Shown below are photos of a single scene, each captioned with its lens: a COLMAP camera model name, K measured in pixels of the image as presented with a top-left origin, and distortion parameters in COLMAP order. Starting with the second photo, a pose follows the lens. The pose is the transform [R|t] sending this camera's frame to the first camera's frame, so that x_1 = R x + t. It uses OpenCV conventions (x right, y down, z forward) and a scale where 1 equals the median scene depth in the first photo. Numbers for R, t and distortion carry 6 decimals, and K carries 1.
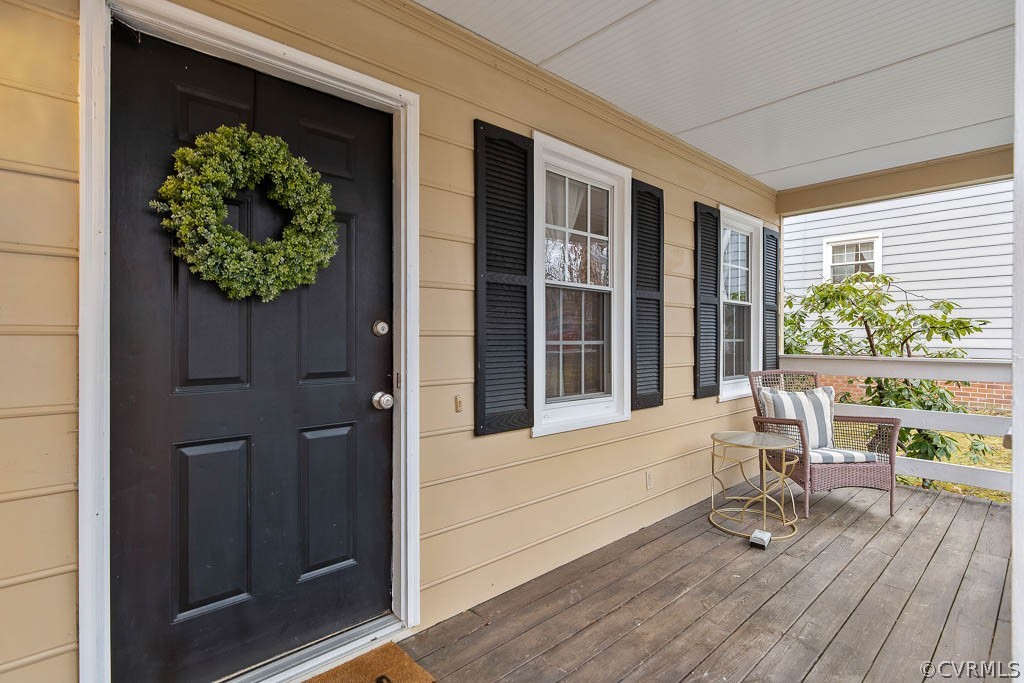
lens RADIAL K [[496.7, 0, 512.0], [0, 496.7, 341.5], [0, 0, 1]] dist [-0.000347, 0.000050]
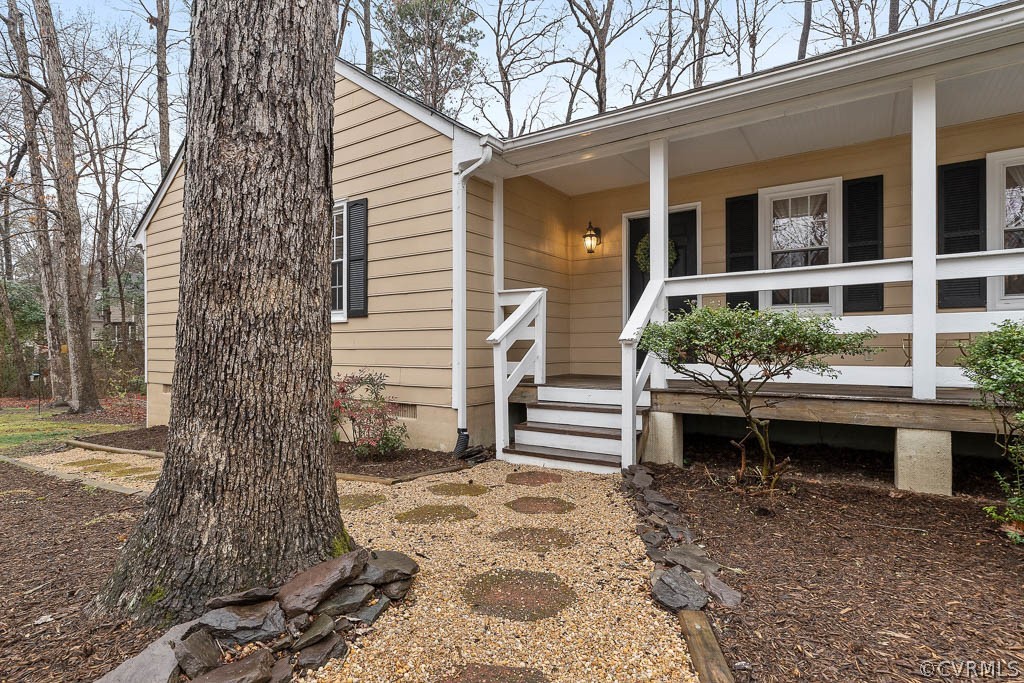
lens RADIAL K [[520.2, 0, 513.7], [0, 520.2, 350.2], [0, 0, 1]] dist [-0.001619, -0.000192]
pose [[0.240559, 0.003834, -0.970627, 2.598458], [-0.002052, 0.999992, 0.003442, 0.404696], [0.970632, 0.001163, 0.240565, -0.879879]]
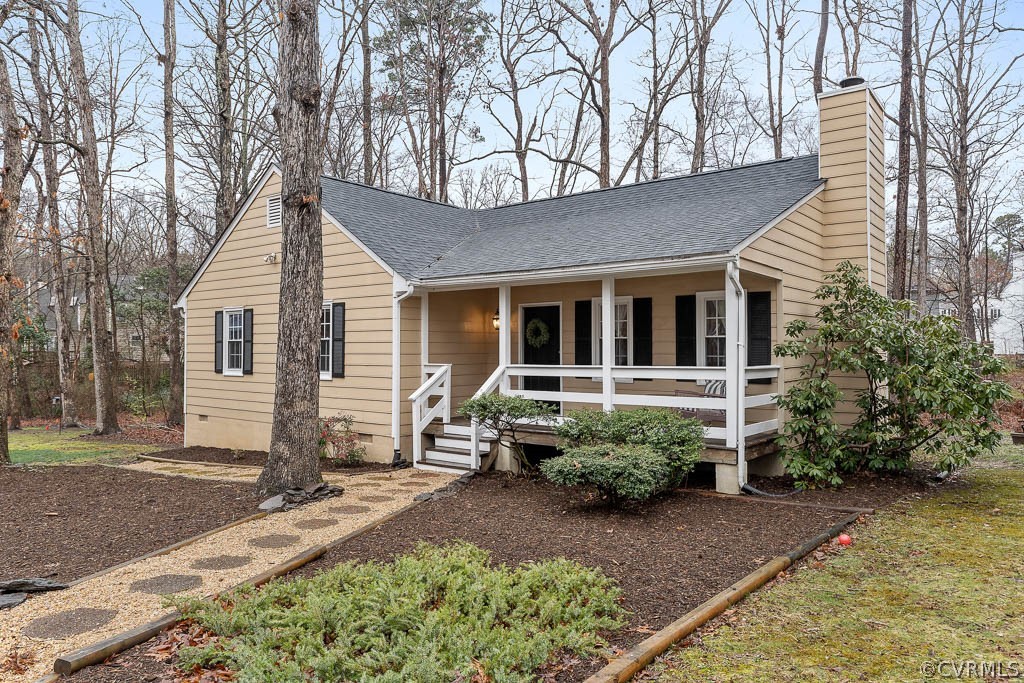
lens RADIAL K [[688.3, 0, 512.0], [0, 688.3, 341.5], [0, 0, 1]] dist [-0.008702, -0.002295]
pose [[0.167095, -0.014526, -0.985834, 5.929049], [-0.005819, 0.999860, -0.015719, -0.020784], [0.985924, 0.008363, 0.166987, -0.516631]]
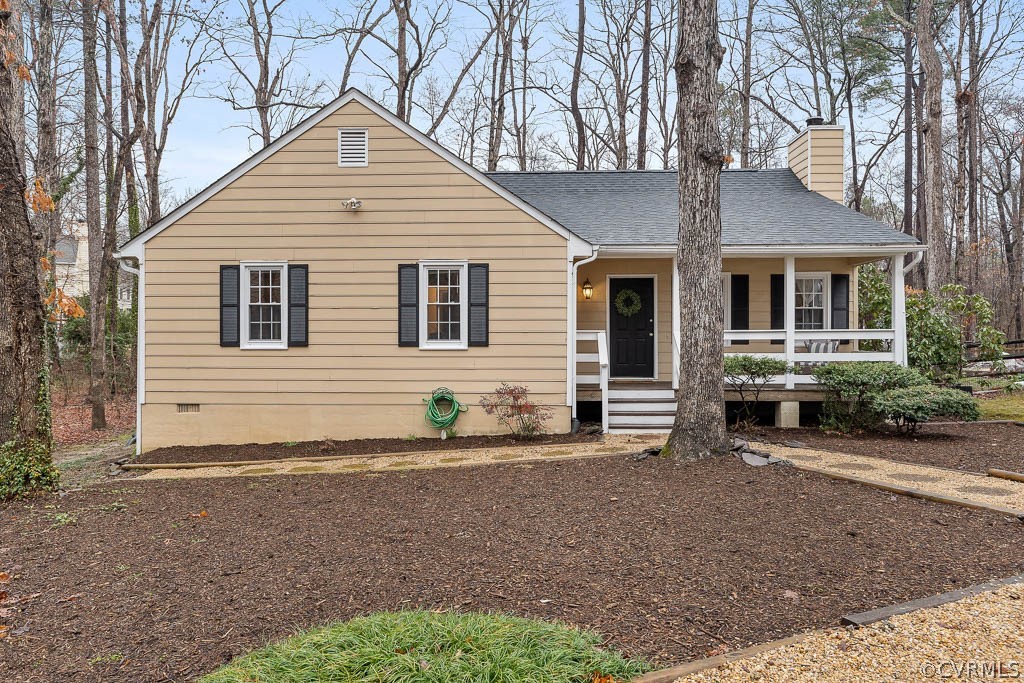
lens RADIAL K [[688.3, 0, 512.0], [0, 688.3, 341.5], [0, 0, 1]] dist [-0.008702, -0.002295]
pose [[0.707598, 0.007062, -0.706580, 3.651268], [-0.002893, 0.999971, 0.007097, 0.139580], [0.706610, -0.002978, 0.707597, -4.913438]]
